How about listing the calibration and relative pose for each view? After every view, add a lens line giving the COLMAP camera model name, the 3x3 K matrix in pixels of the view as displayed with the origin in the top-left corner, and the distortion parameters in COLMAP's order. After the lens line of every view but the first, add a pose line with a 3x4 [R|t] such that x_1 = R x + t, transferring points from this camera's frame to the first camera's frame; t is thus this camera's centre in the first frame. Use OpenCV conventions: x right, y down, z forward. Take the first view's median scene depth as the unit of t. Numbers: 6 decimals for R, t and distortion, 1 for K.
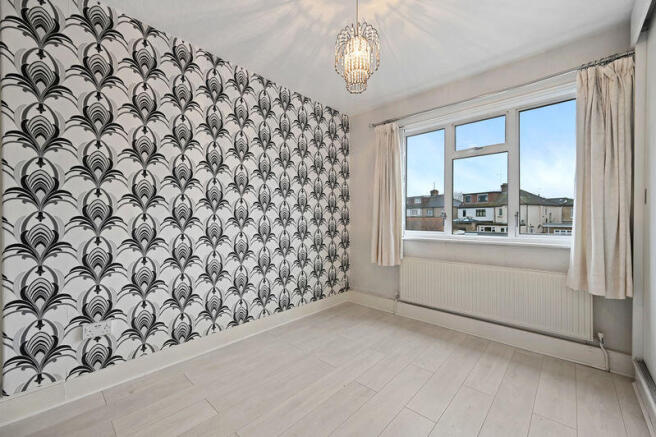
lens RADIAL K [[268.7, 0, 328.0], [0, 268.7, 218.5], [0, 0, 1]] dist [0.000454, 0.000014]
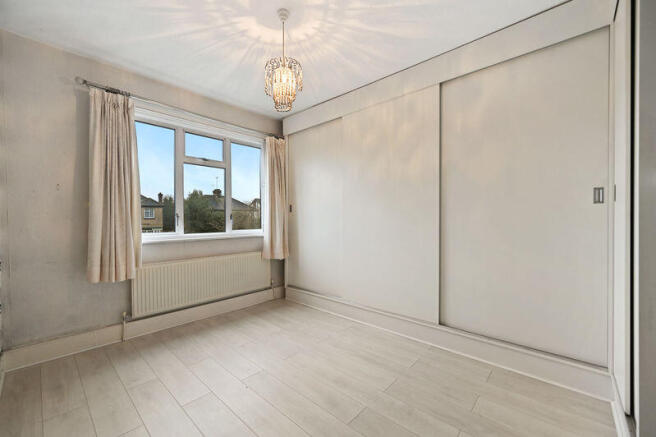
lens RADIAL K [[263.7, 0, 328.0], [0, 263.7, 218.5], [0, 0, 1]] dist [-0.000299, -0.000017]
pose [[-0.007384, -0.001927, 0.999971, -0.621112], [0.001787, 0.999997, 0.001940, -0.003136], [-0.999971, 0.001802, -0.007380, 0.480016]]
